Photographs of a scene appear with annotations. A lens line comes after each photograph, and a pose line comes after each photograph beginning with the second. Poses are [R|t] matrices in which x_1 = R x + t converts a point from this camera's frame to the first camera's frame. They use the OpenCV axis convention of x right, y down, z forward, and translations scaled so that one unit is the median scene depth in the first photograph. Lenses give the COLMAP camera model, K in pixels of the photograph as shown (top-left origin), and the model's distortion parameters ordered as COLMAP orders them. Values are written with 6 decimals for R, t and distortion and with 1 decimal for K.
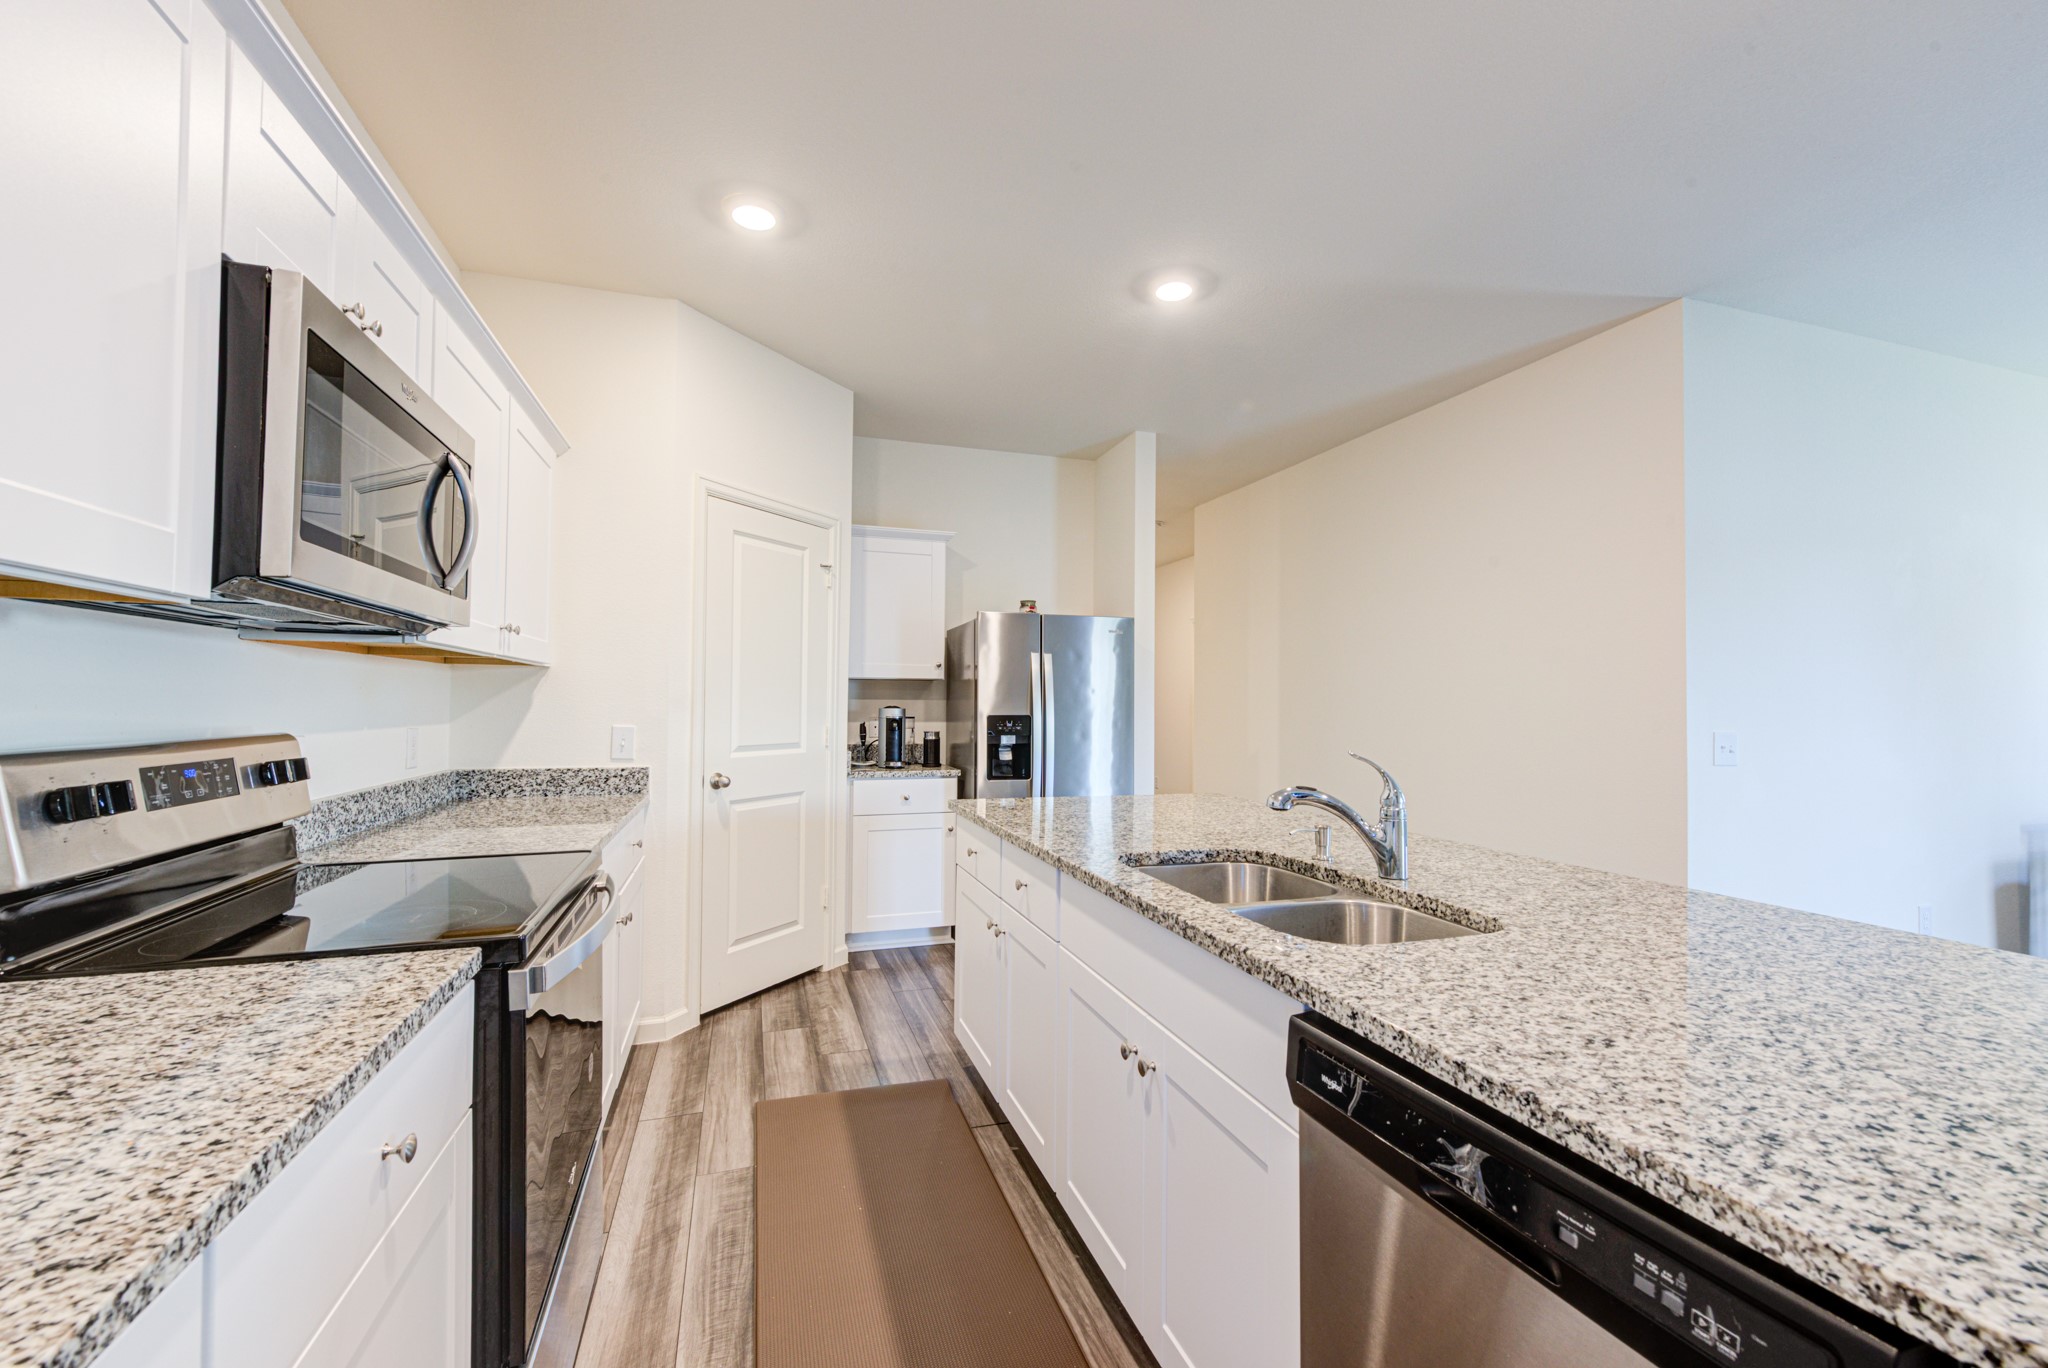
lens RADIAL K [[841.6, 0, 1023.3], [0, 841.6, 682.2], [0, 0, 1]] dist [0.001212, -0.001013]
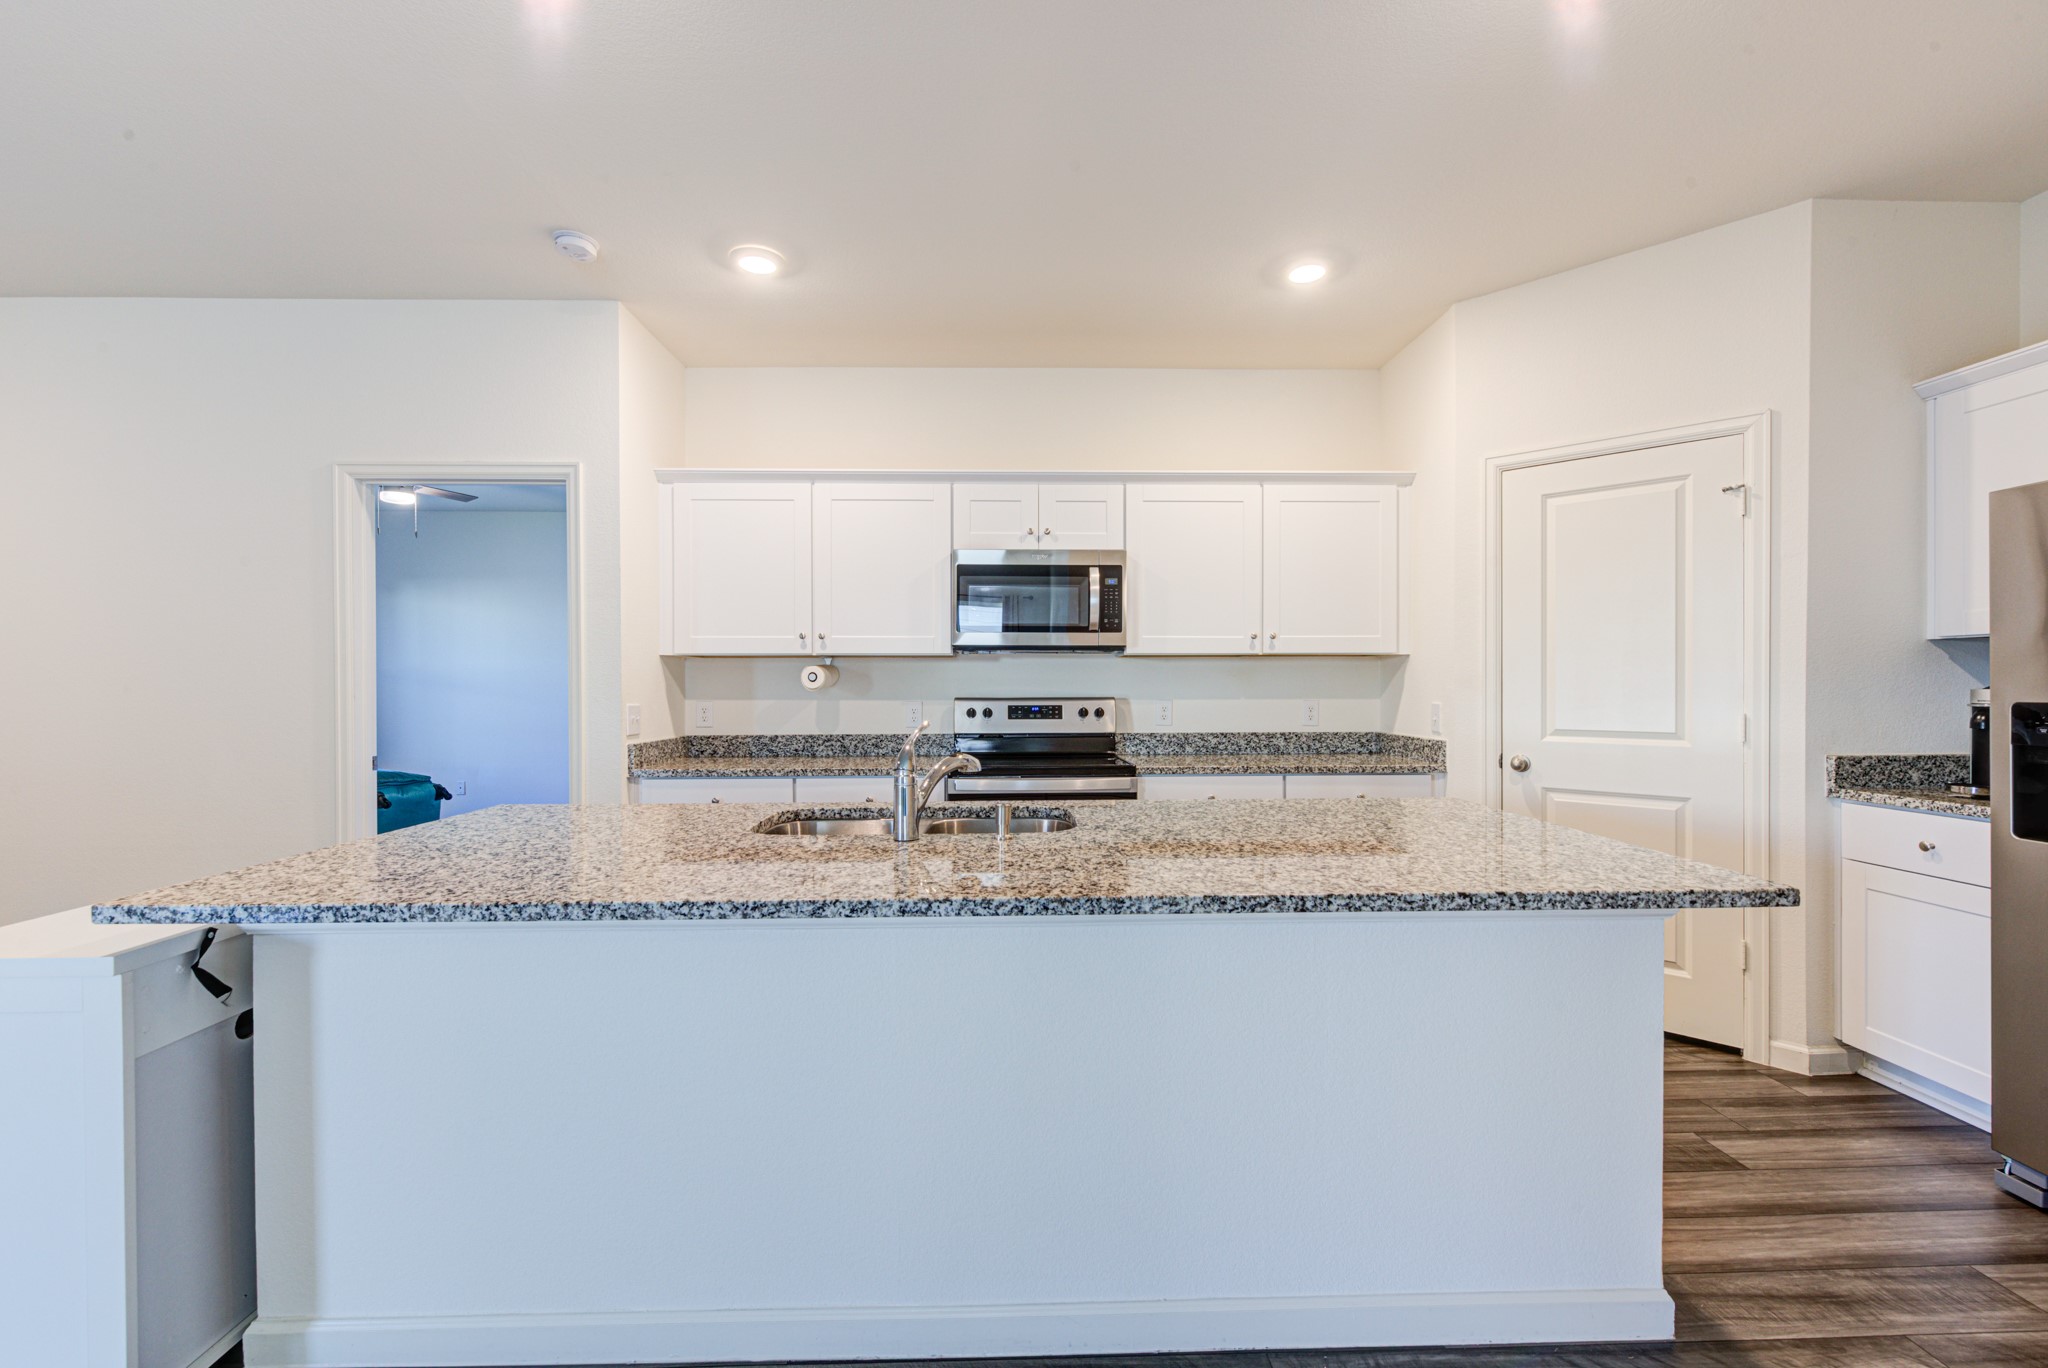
lens RADIAL K [[841.6, 0, 1025.2], [0, 841.6, 688.2], [0, 0, 1]] dist [0.001212, -0.001013]
pose [[-0.294684, -0.003573, -0.955588, 0.791096], [0.024586, 0.999634, -0.011319, 0.030603], [0.955278, -0.026830, -0.294488, 0.813266]]
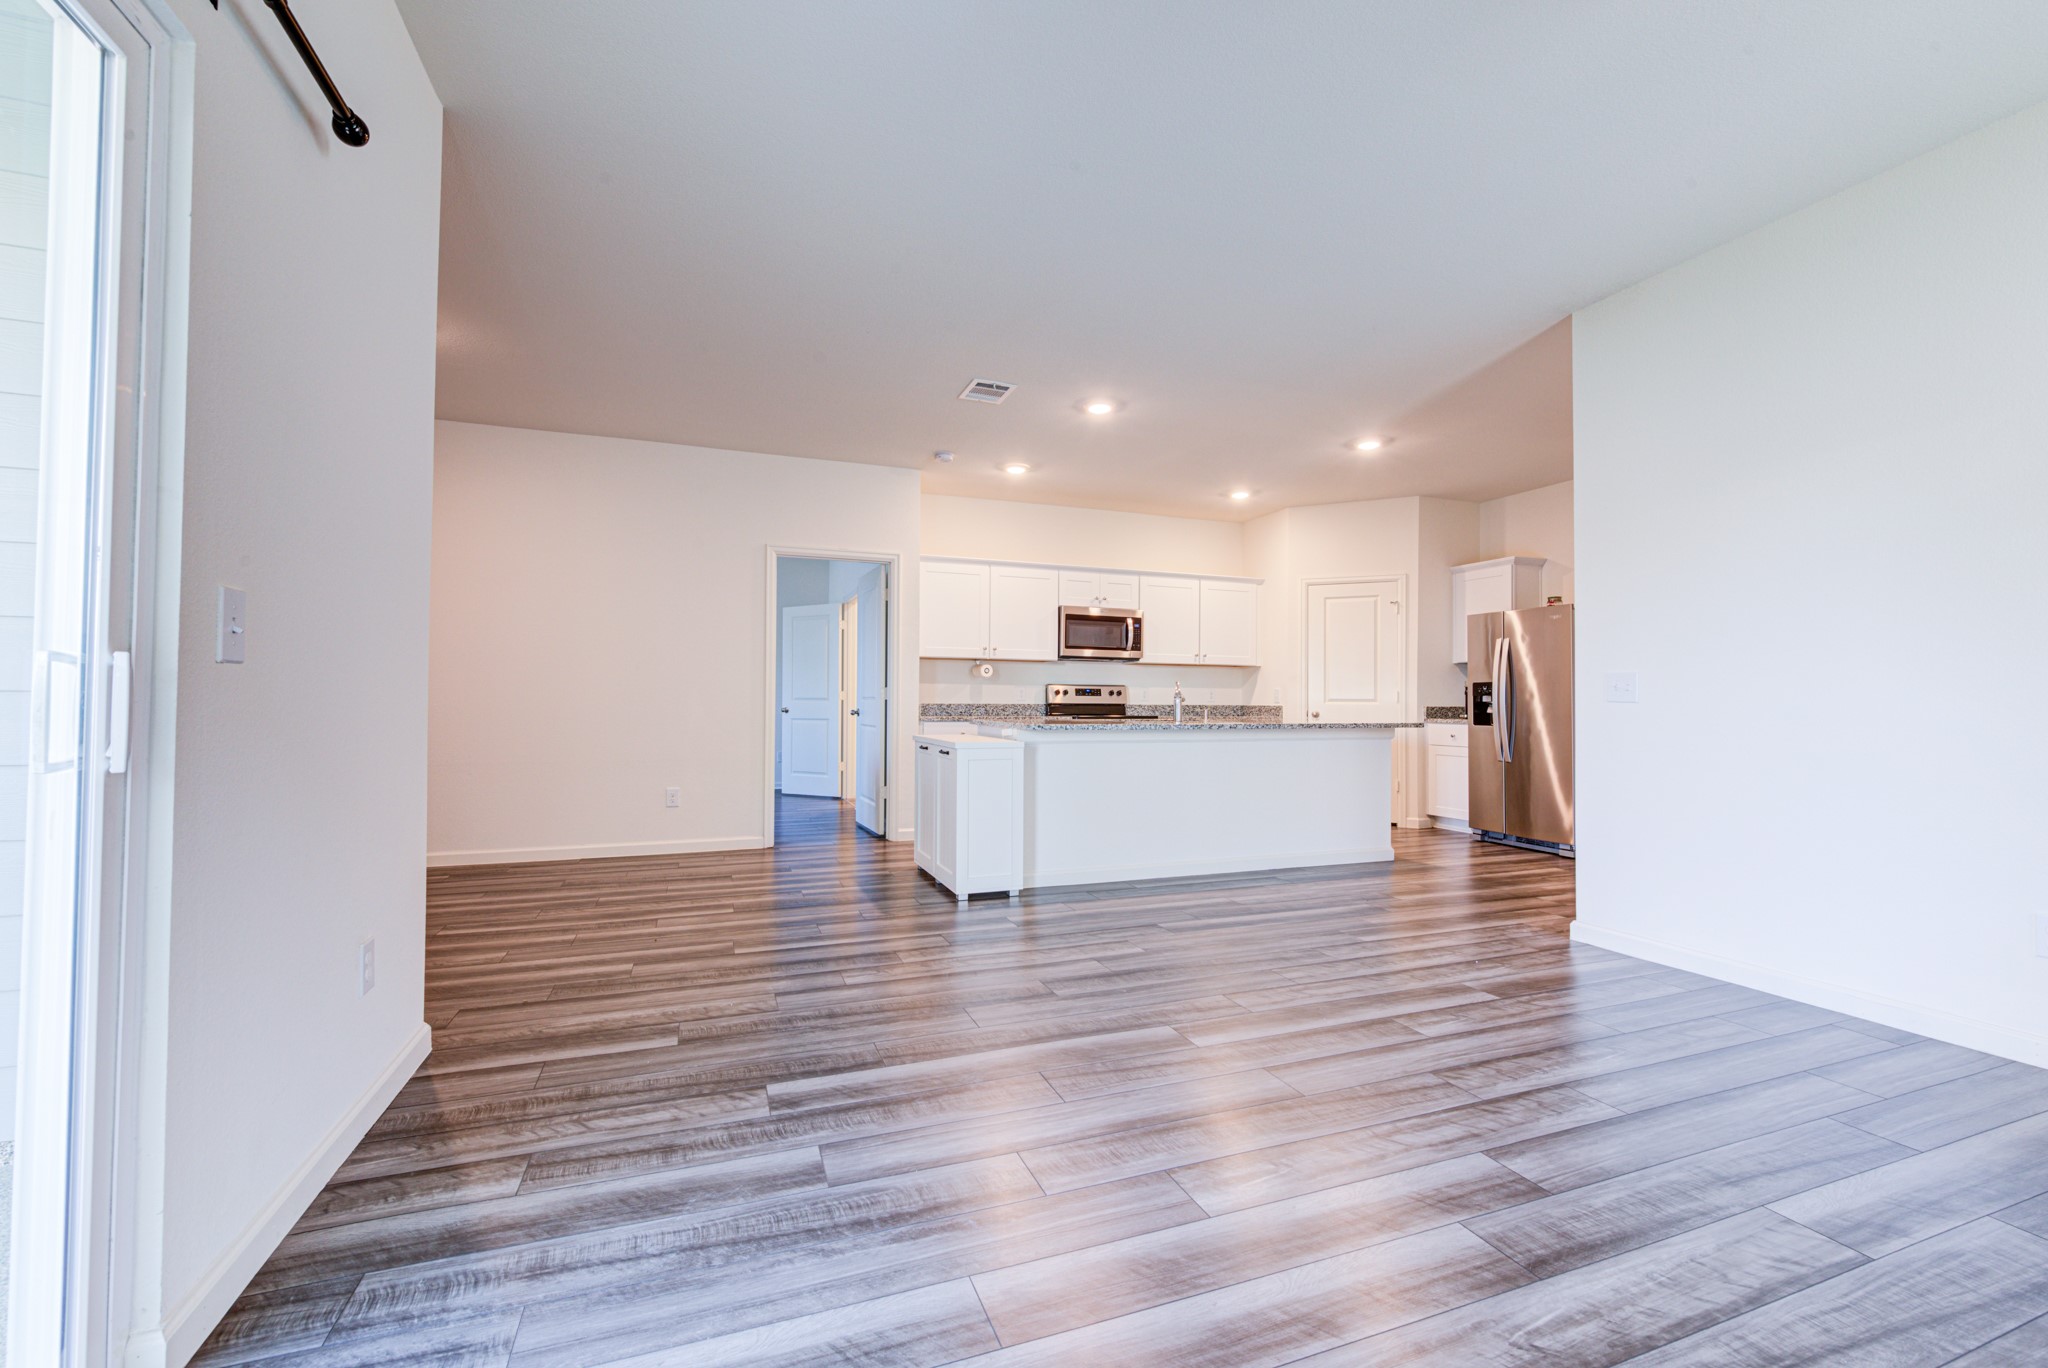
lens RADIAL K [[841.6, 0, 1022.5], [0, 841.6, 687.4], [0, 0, 1]] dist [0.001212, -0.001013]
pose [[0.034485, -0.025730, -0.999074, 1.970083], [0.018273, 0.999518, -0.025111, 0.096444], [0.999238, -0.017390, 0.034938, 0.175165]]
